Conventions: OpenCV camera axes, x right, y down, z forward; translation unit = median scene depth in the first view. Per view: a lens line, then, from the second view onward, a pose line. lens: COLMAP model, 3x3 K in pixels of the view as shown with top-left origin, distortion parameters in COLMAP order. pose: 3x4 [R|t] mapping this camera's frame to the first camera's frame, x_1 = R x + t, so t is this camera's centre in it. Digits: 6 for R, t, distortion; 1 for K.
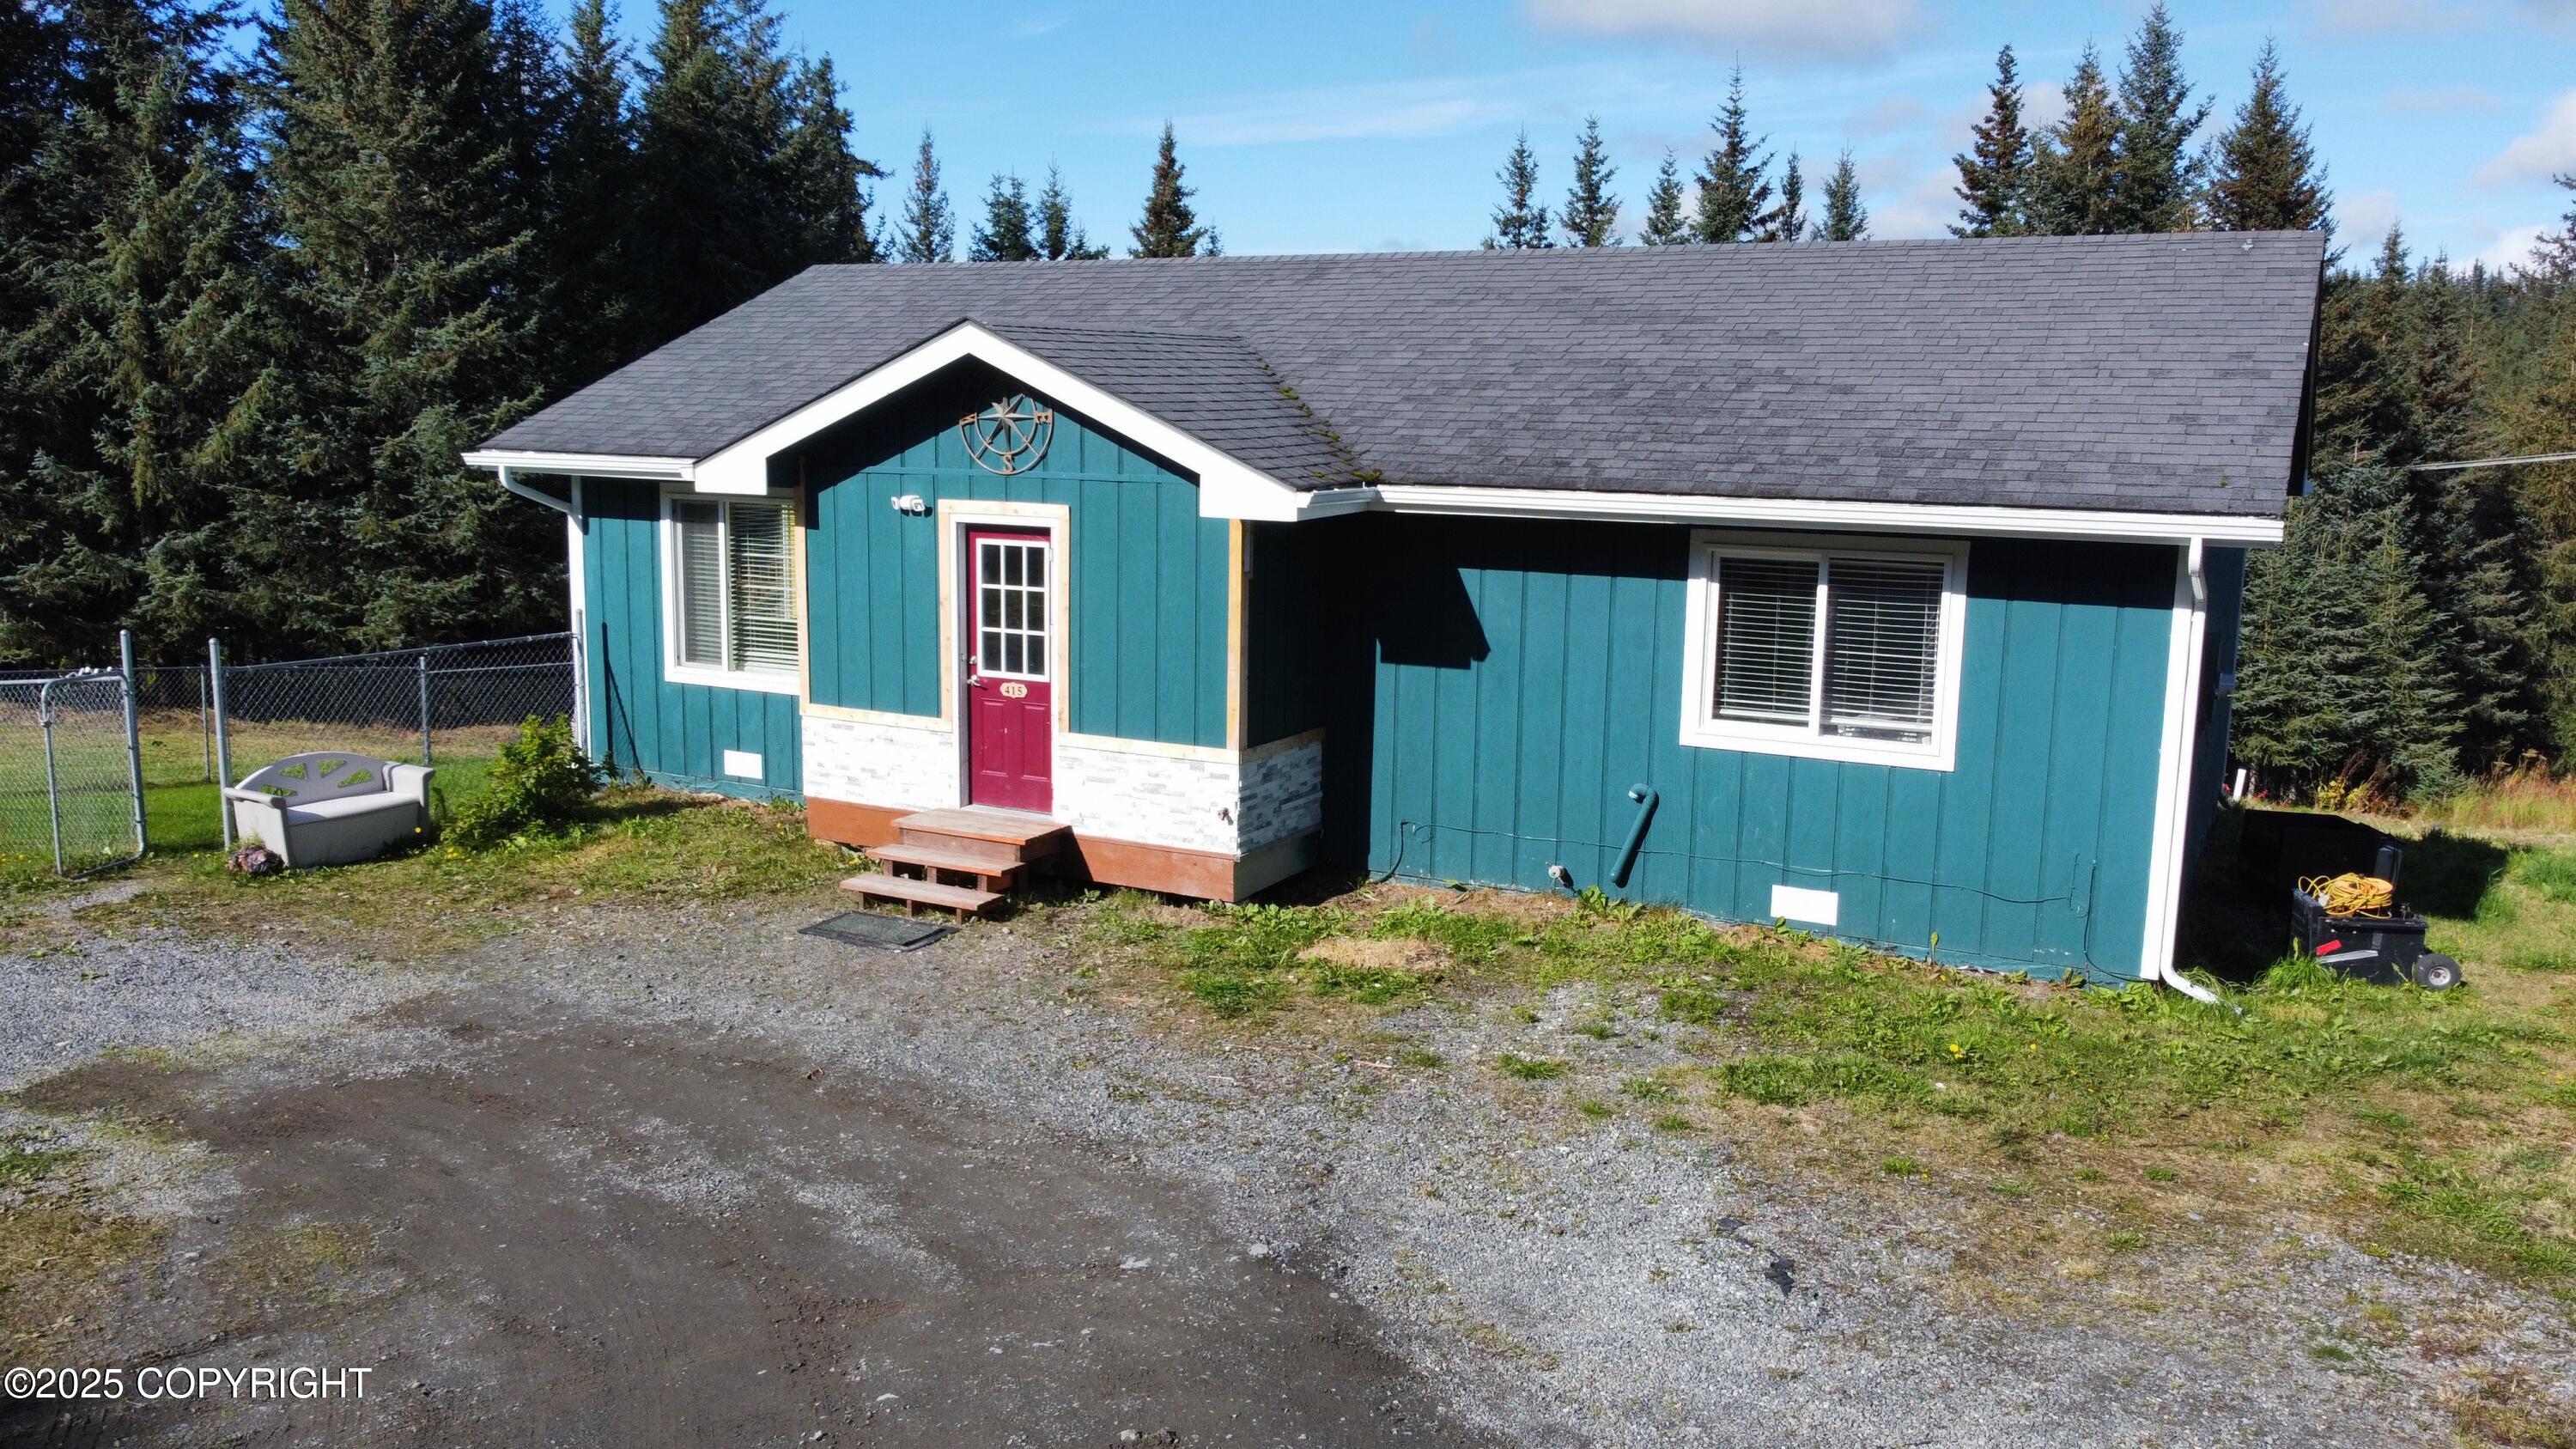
lens RADIAL K [[1969.8, 0, 1297.0], [0, 1969.8, 728.6], [0, 0, 1]] dist [0.002540, -0.010070]
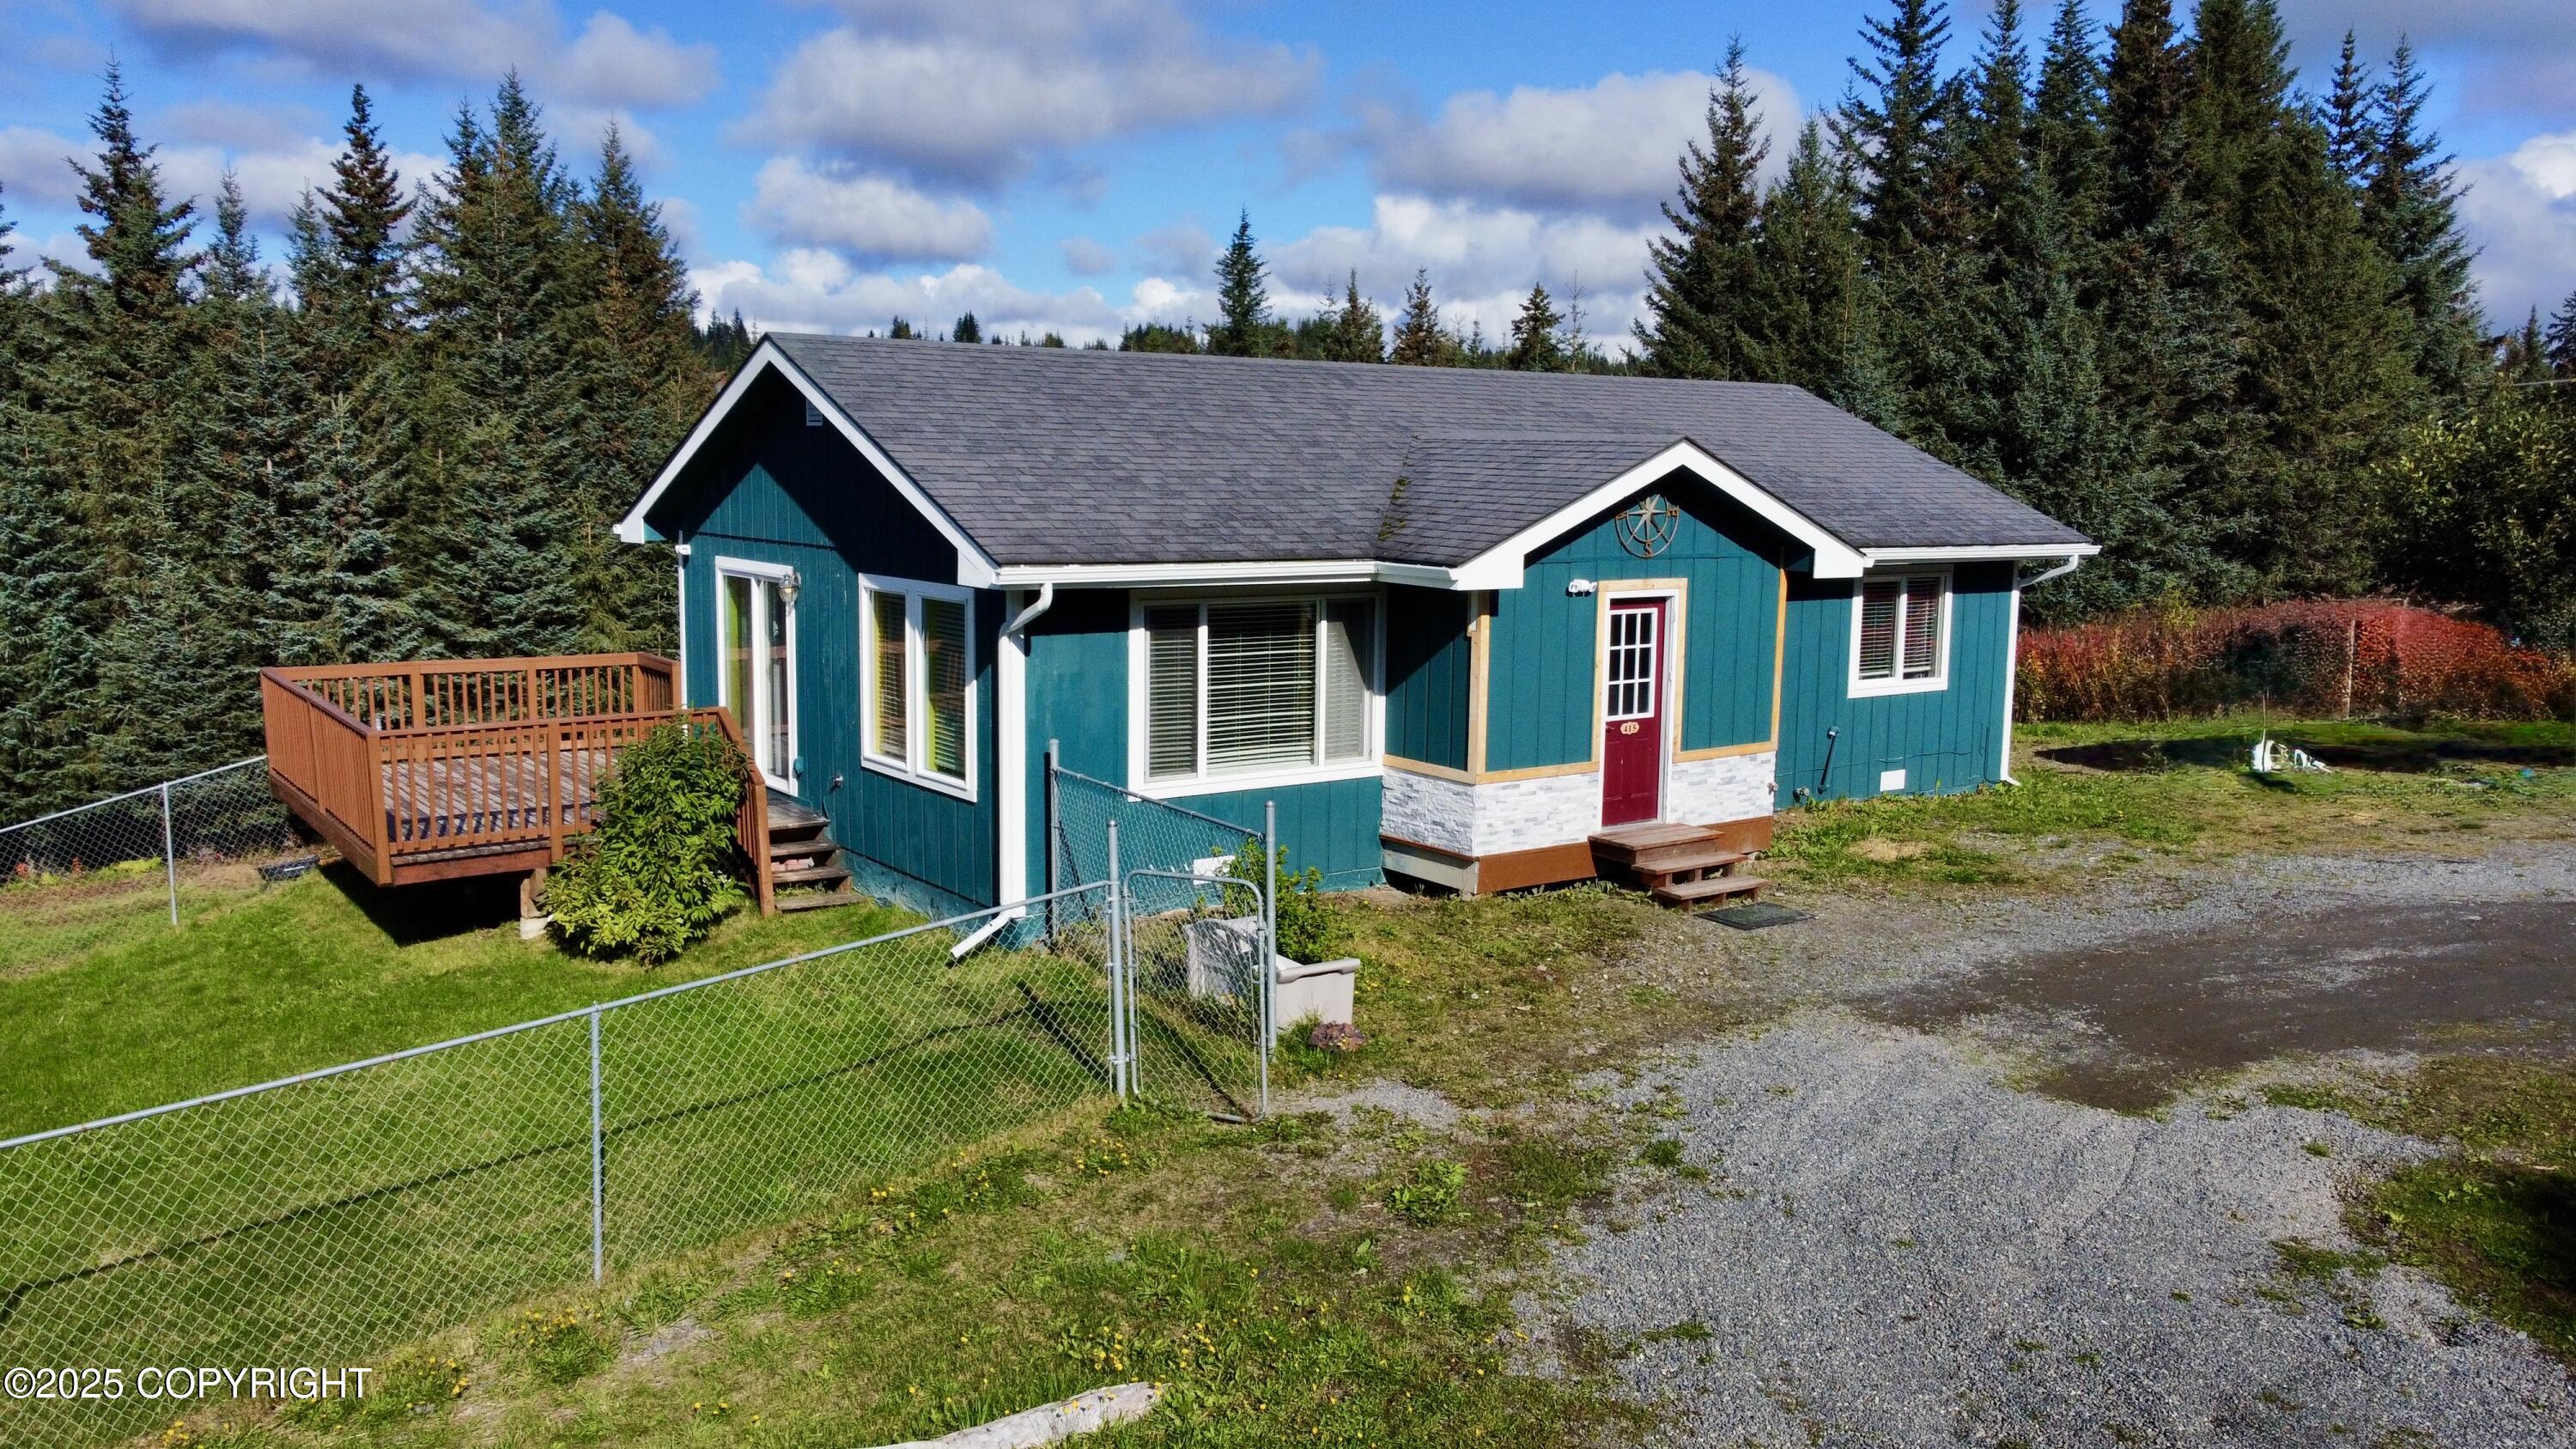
lens RADIAL K [[1969.8, 0, 1277.1], [0, 1969.8, 714.8], [0, 0, 1]] dist [0.002540, -0.010070]
pose [[0.438374, -0.126869, 0.889794, -1.383274], [0.138623, 0.987686, 0.072531, -0.152960], [-0.888038, 0.091550, 0.450562, 0.644683]]
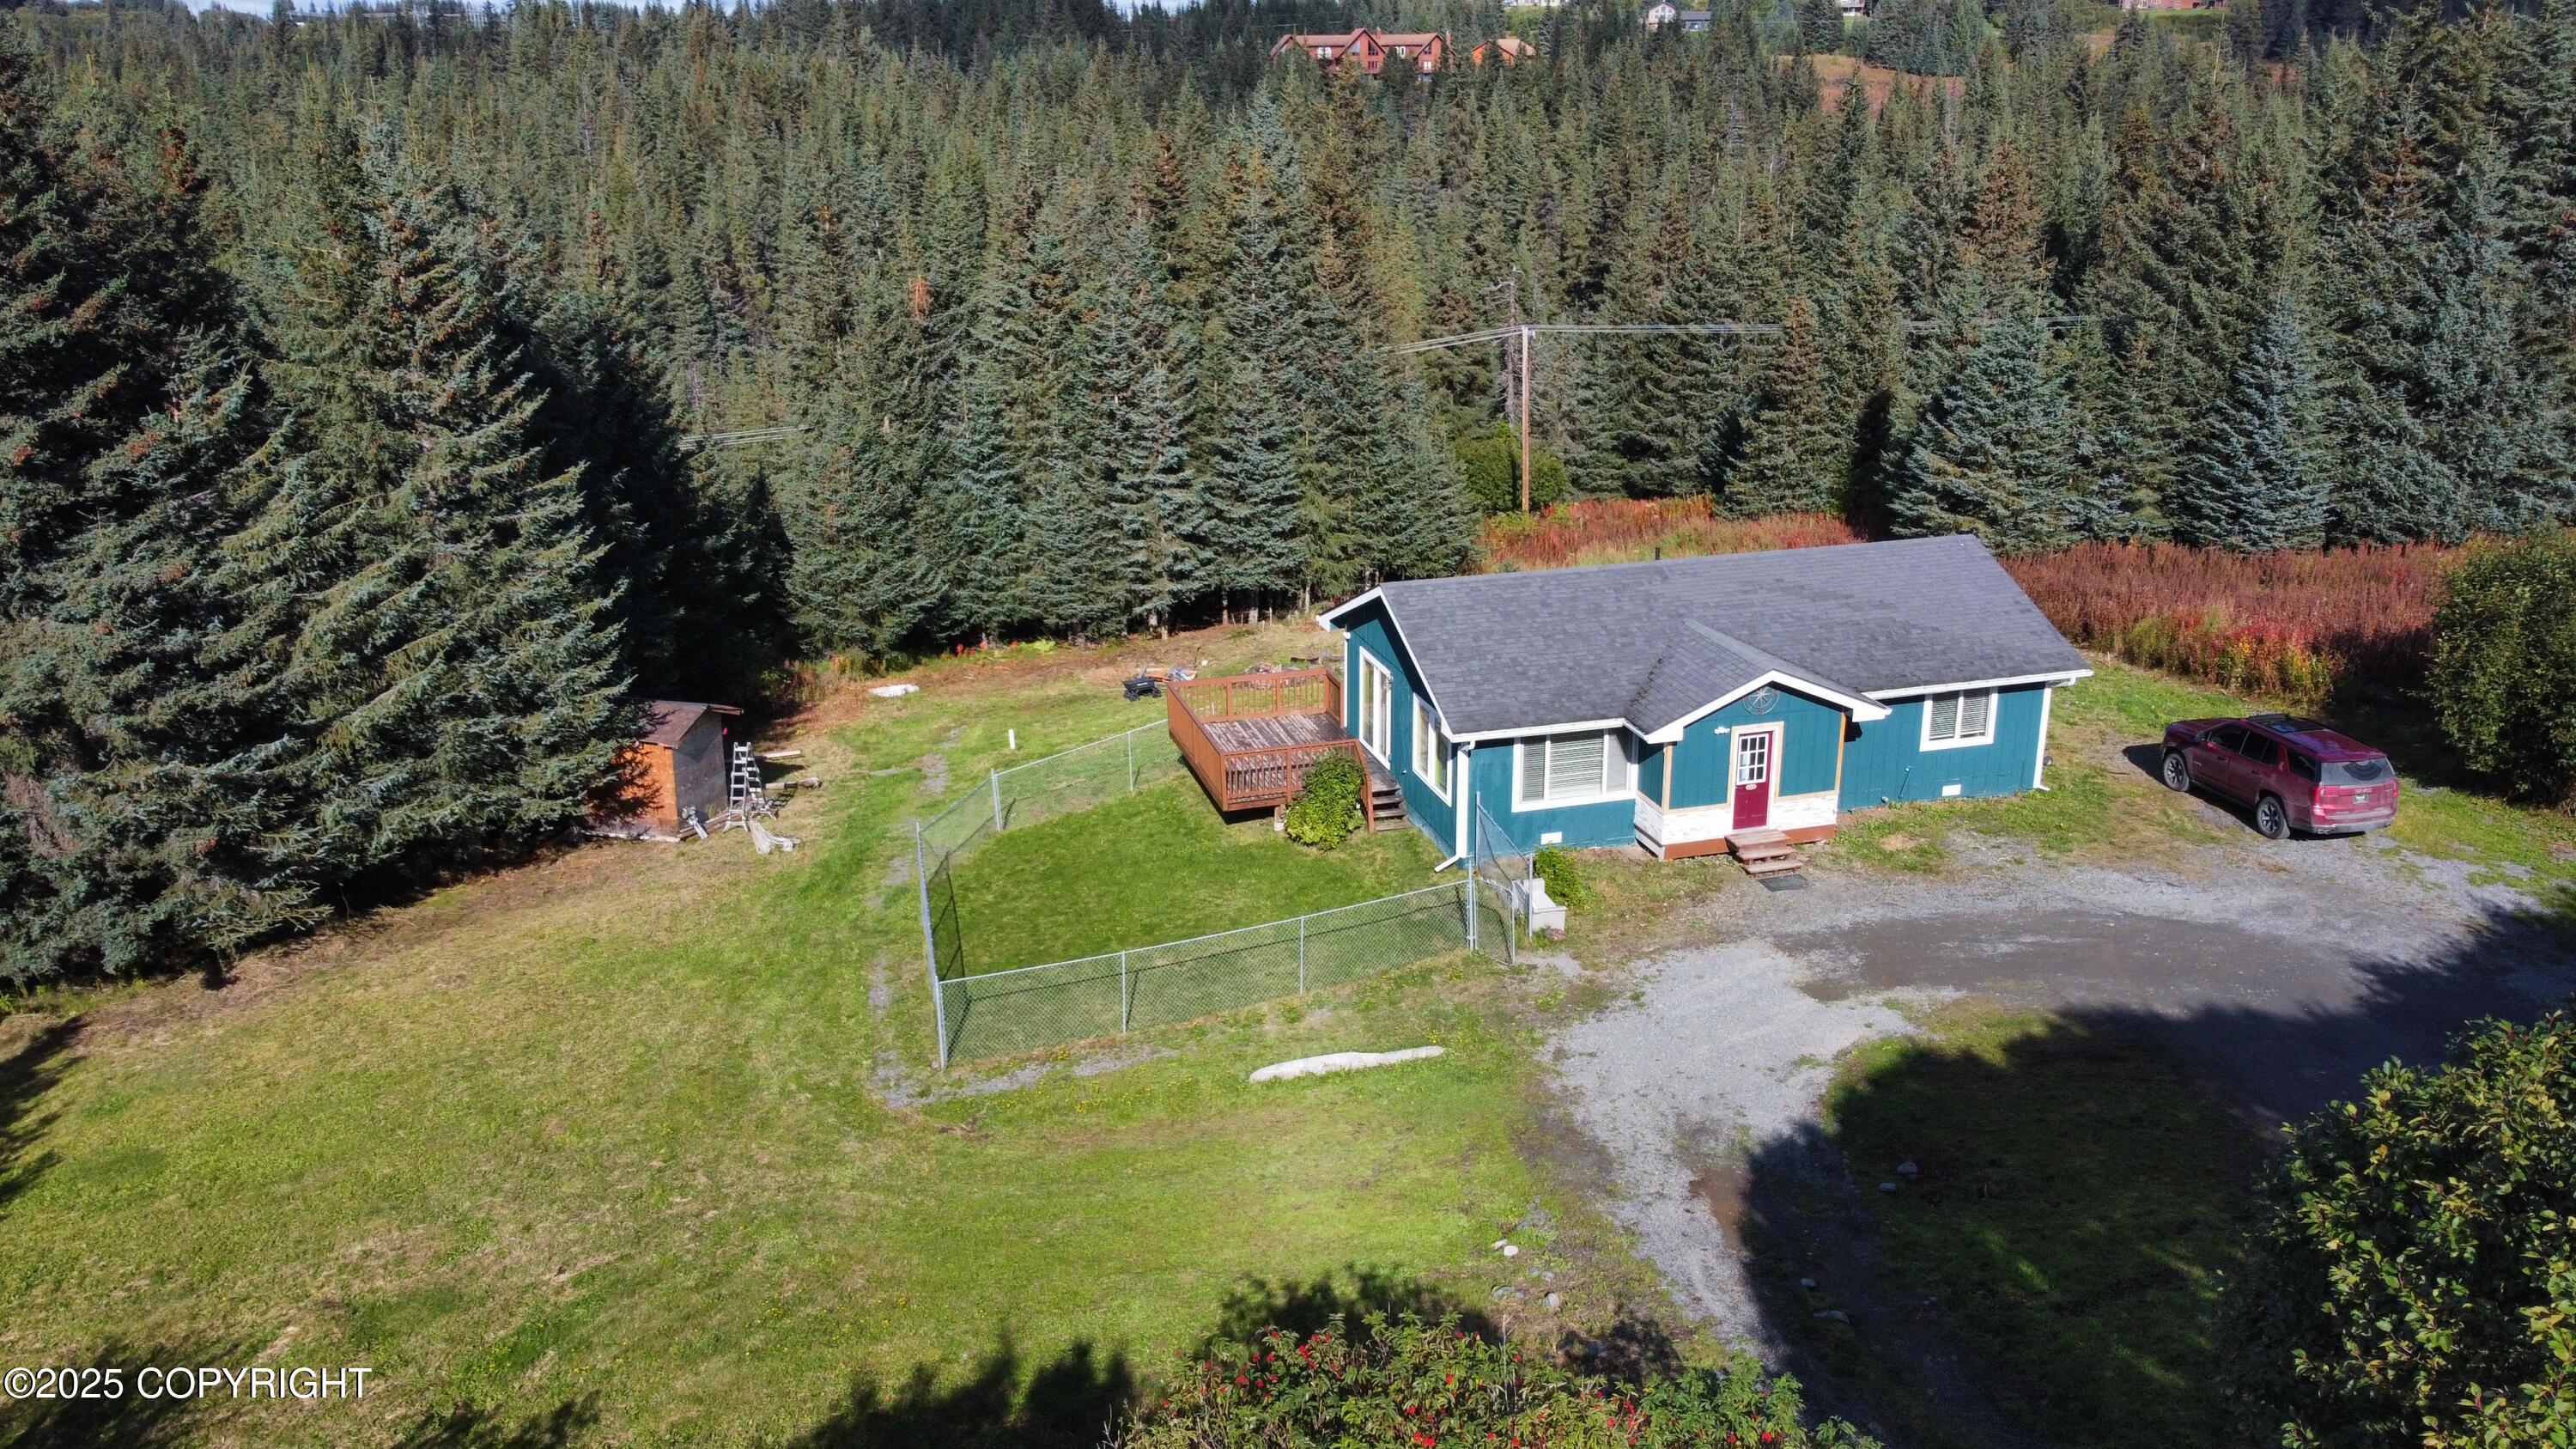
lens RADIAL K [[1969.8, 0, 1278.3], [0, 1969.8, 730.9], [0, 0, 1]] dist [0.002540, -0.010070]
pose [[0.718799, -0.247443, 0.649692, -2.428034], [0.133404, 0.966242, 0.220410, -0.802881], [-0.682298, -0.071759, 0.727544, -0.553324]]
